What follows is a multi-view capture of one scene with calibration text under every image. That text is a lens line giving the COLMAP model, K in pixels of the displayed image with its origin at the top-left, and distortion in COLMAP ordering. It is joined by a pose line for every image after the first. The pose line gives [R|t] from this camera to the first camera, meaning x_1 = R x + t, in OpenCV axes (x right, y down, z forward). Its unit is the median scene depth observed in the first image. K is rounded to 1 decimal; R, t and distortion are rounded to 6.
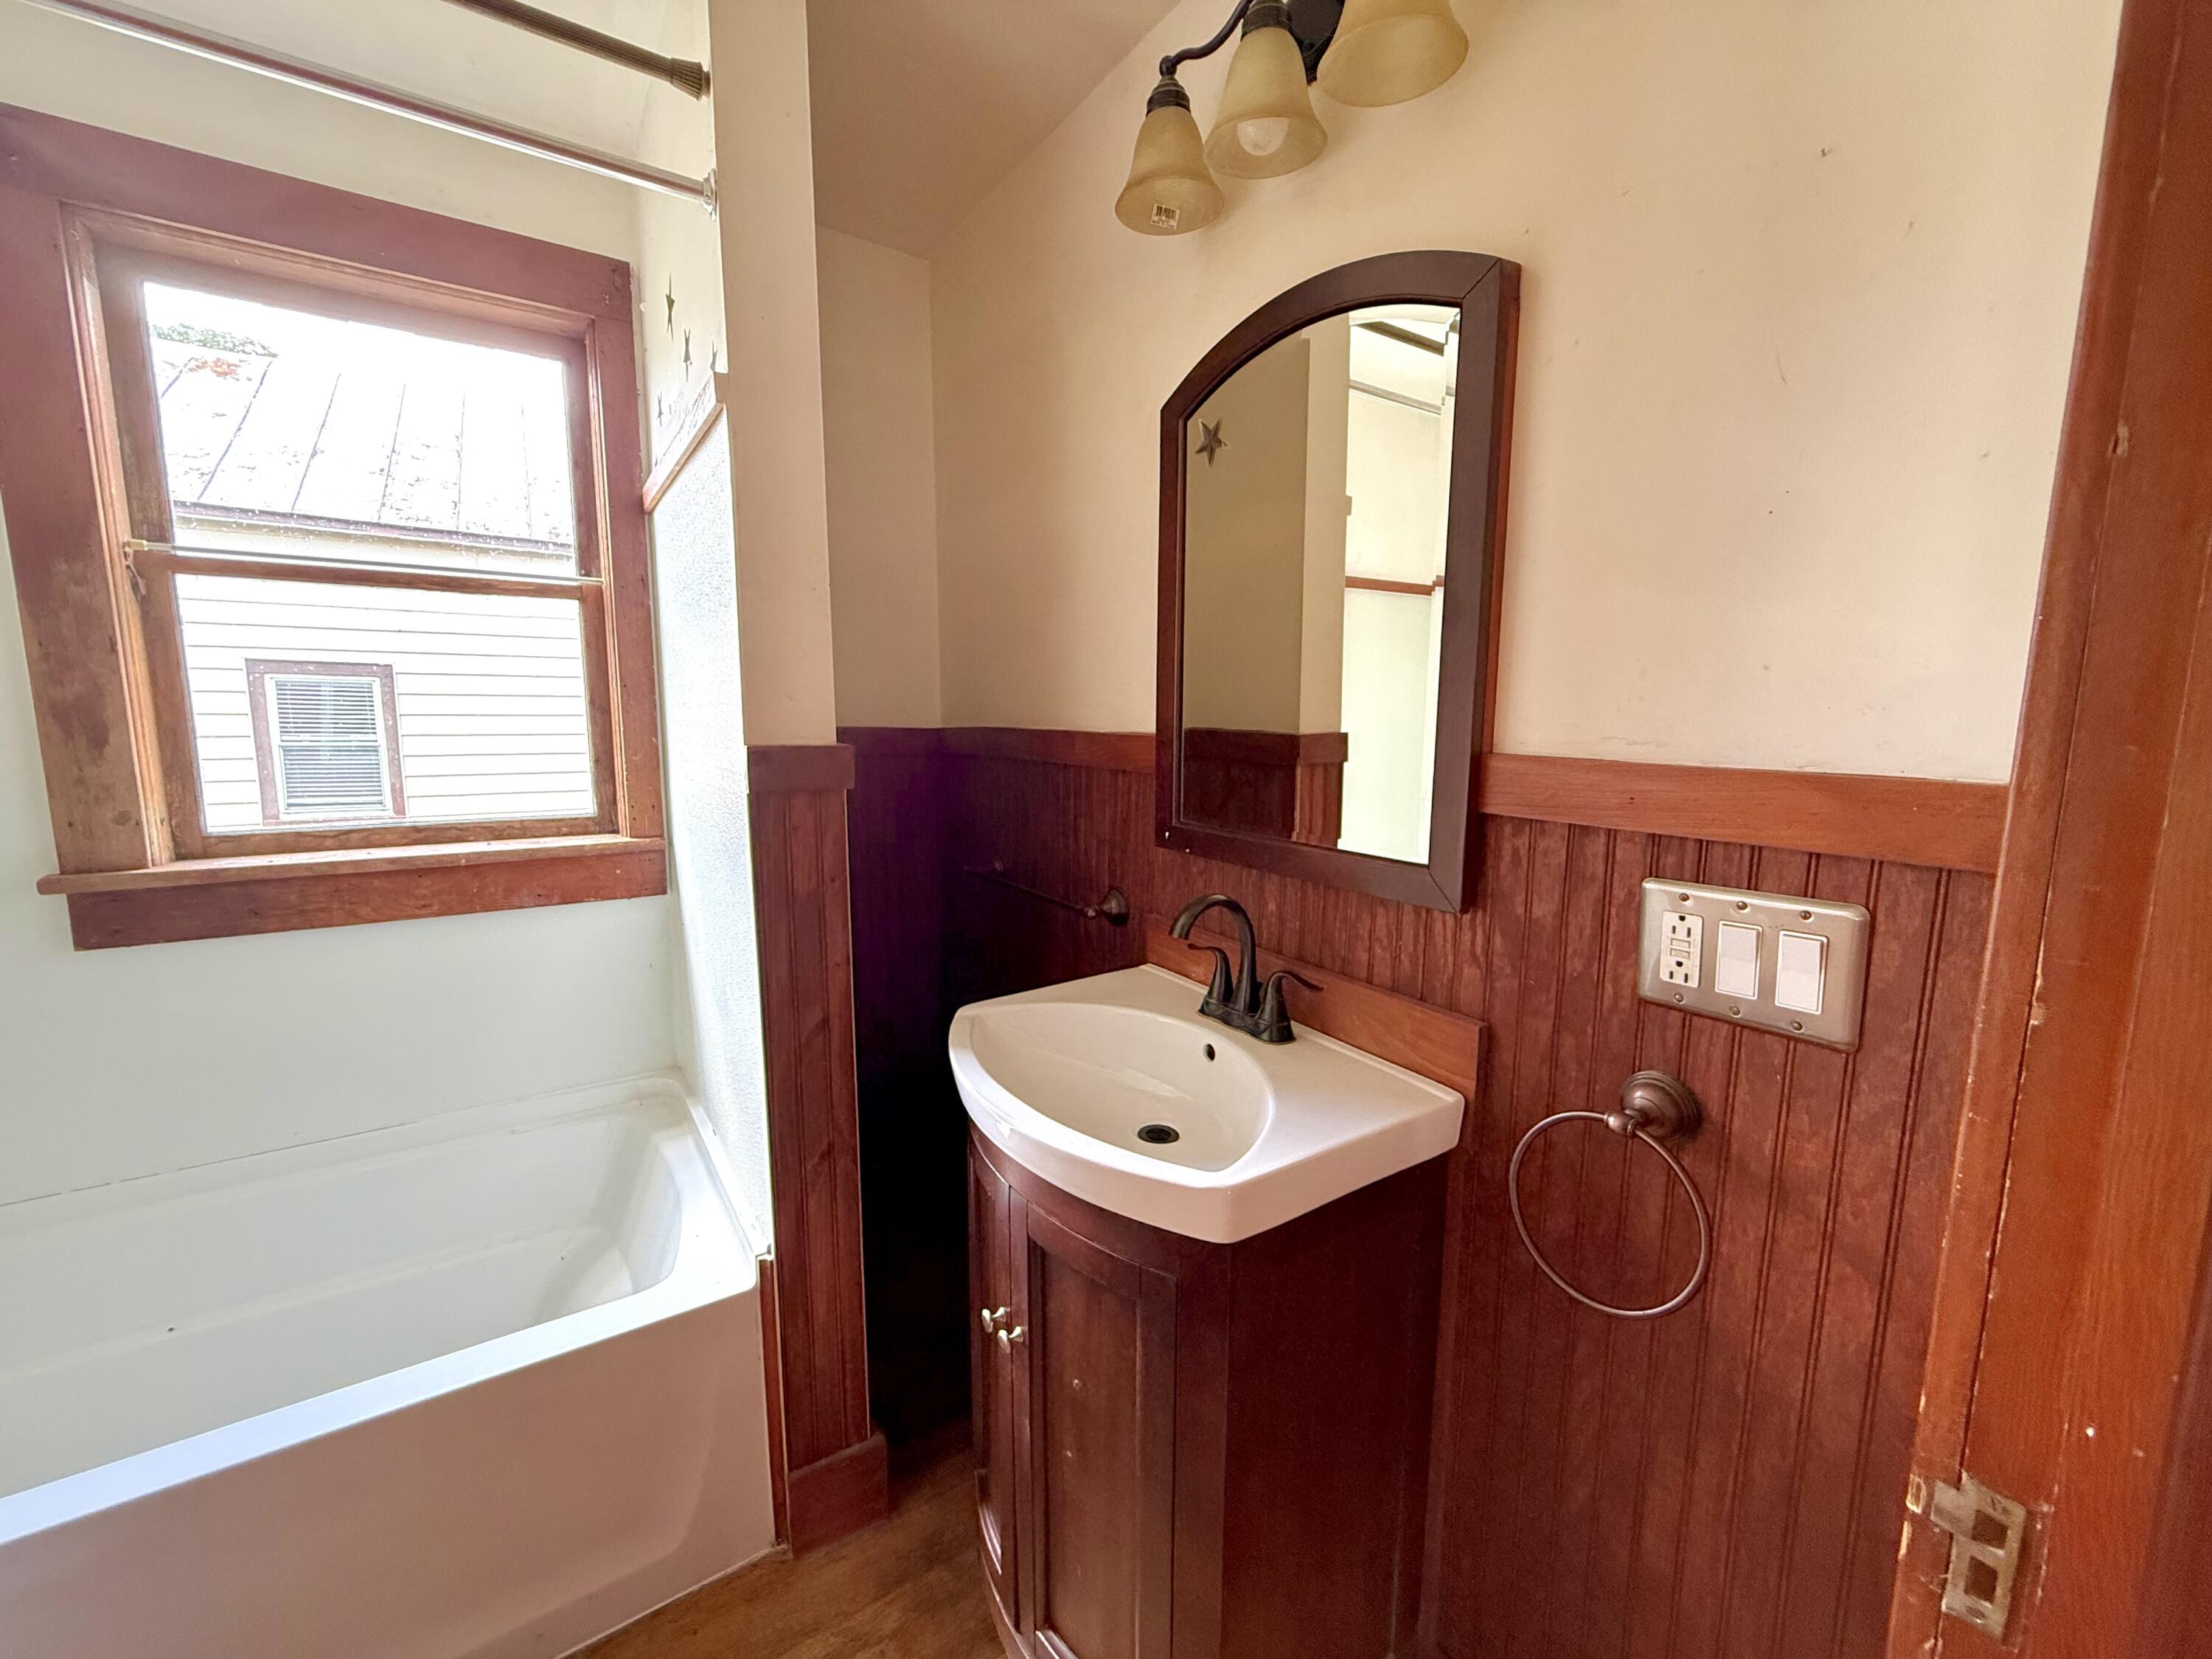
lens RADIAL K [[876.2, 0, 1106.0], [0, 876.2, 829.5], [0, 0, 1]] dist [-0.004694, 0.000070]
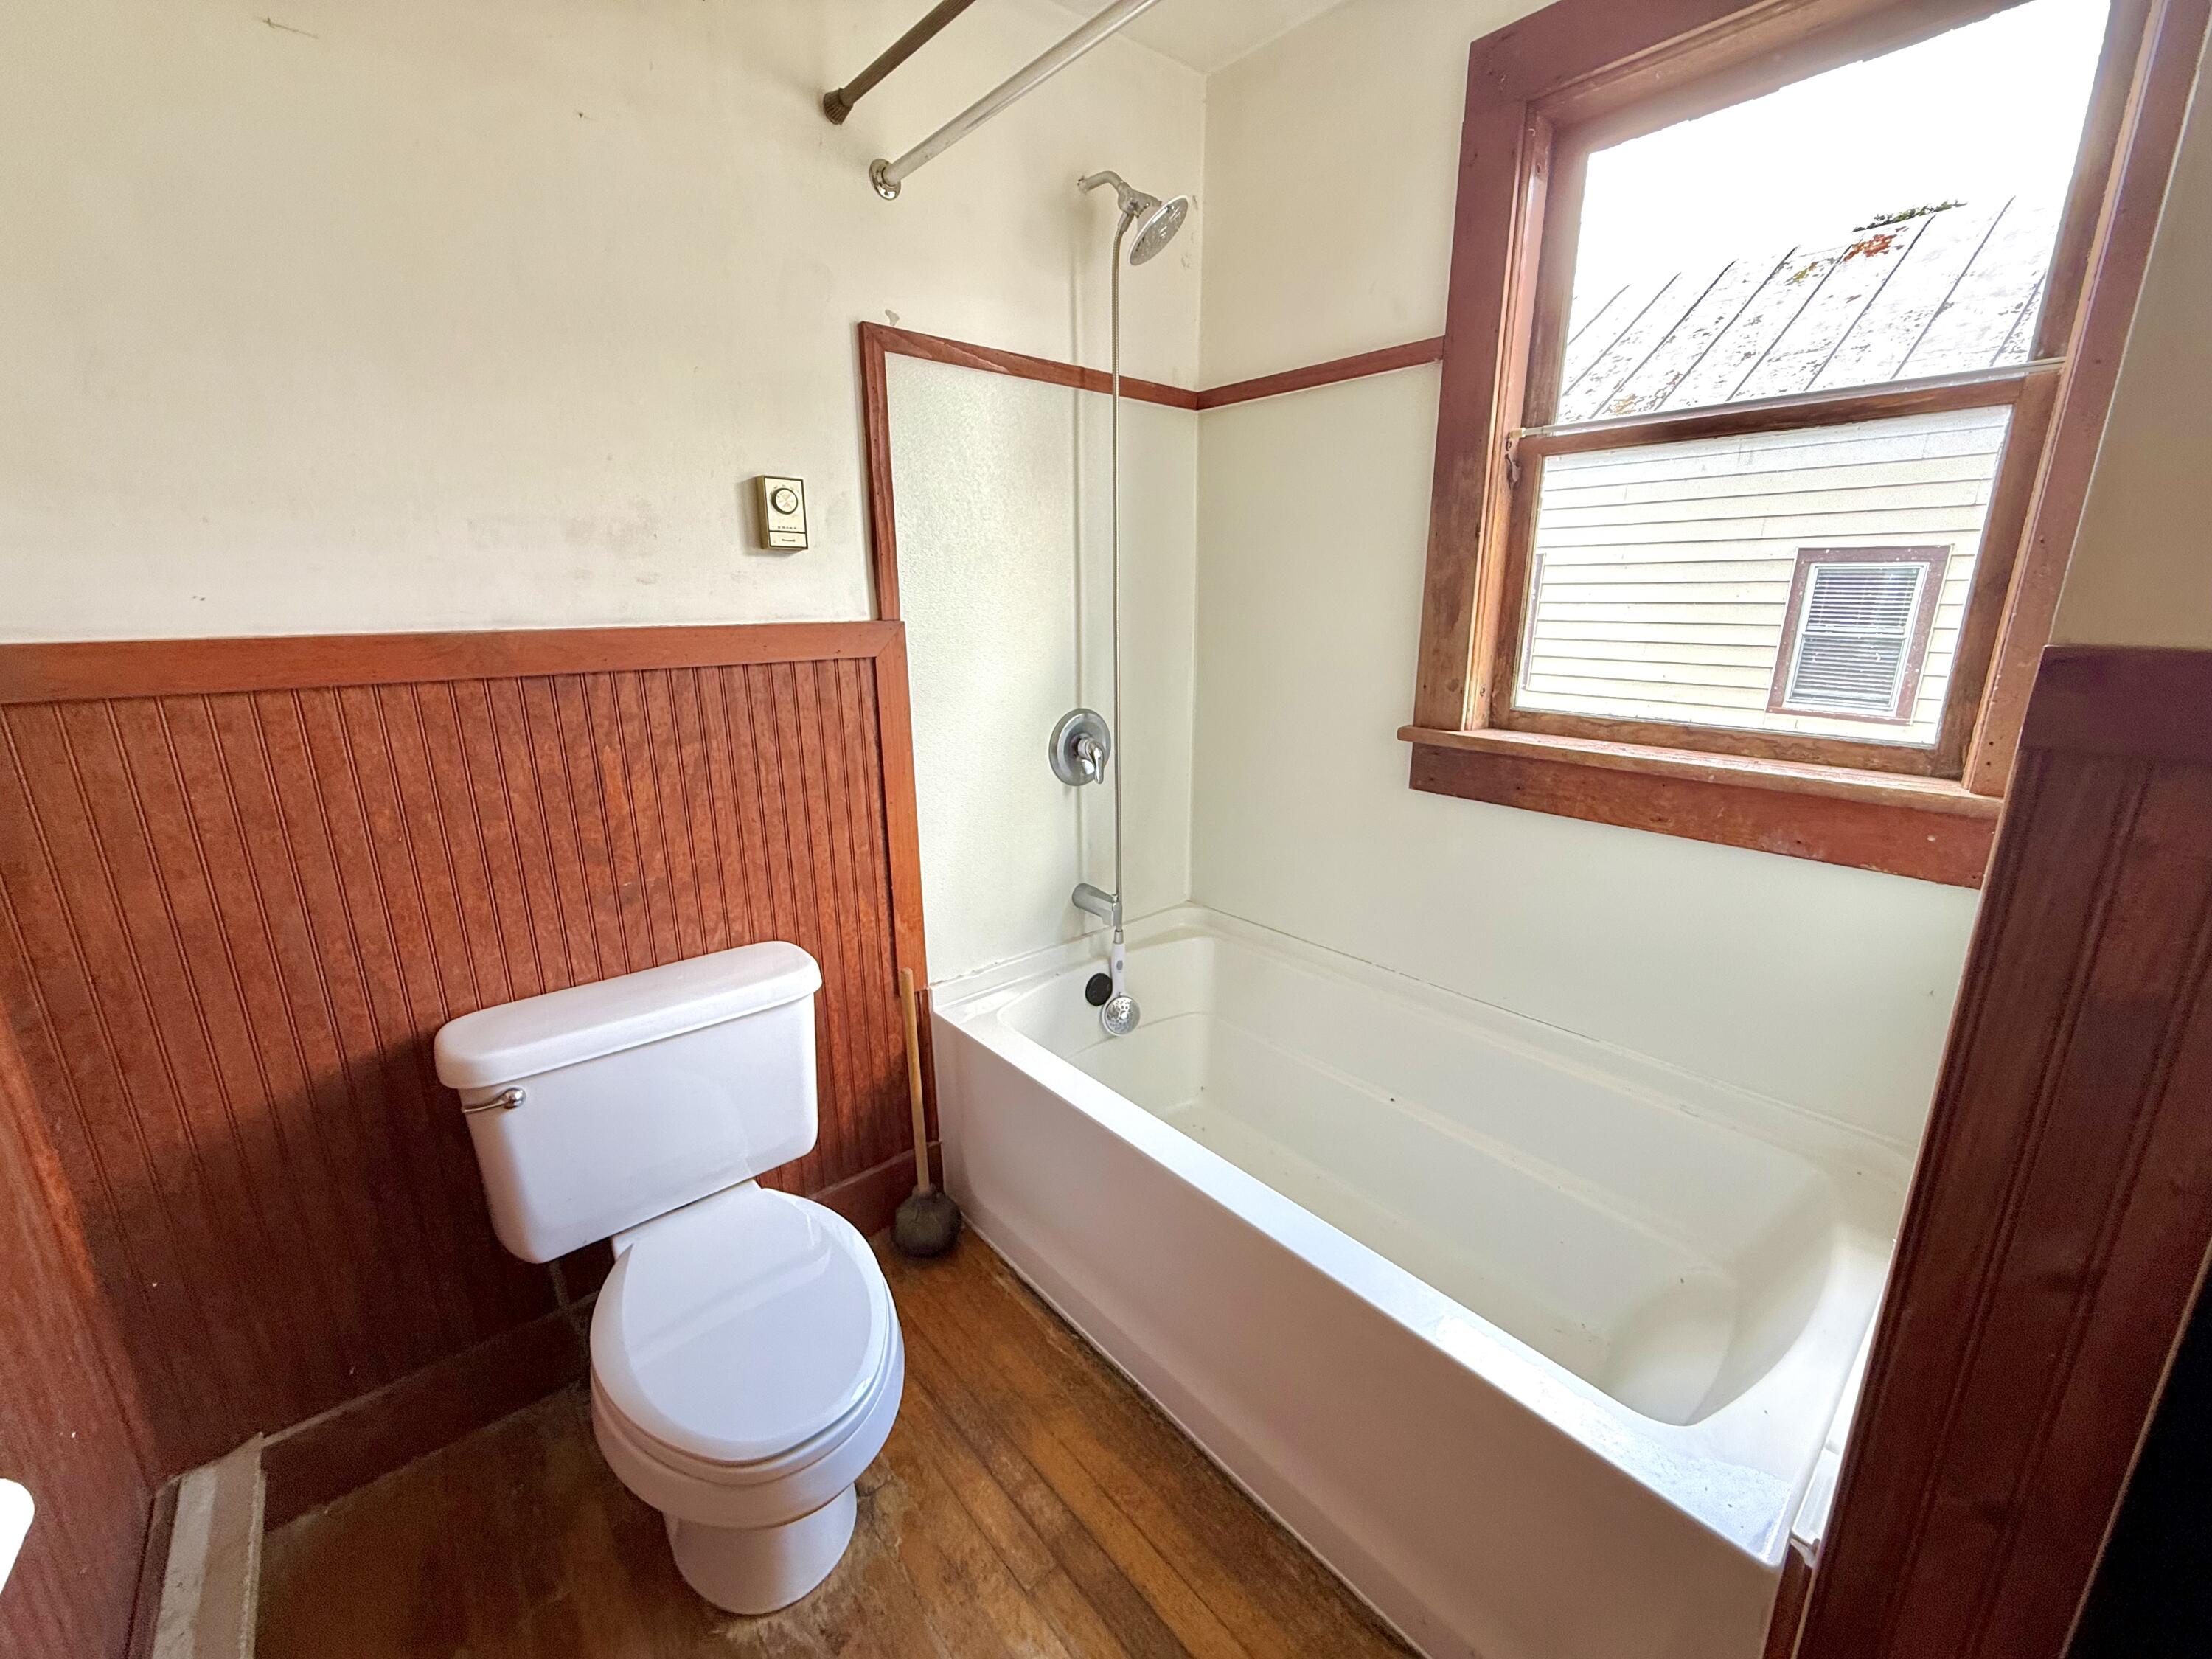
lens RADIAL K [[876.2, 0, 1106.0], [0, 876.2, 829.5], [0, 0, 1]] dist [-0.004694, 0.000070]
pose [[0.114779, 0.246435, -0.962339, -0.007418], [-0.130214, 0.964115, 0.231359, -0.036758], [0.984820, 0.098755, 0.142750, 0.385513]]
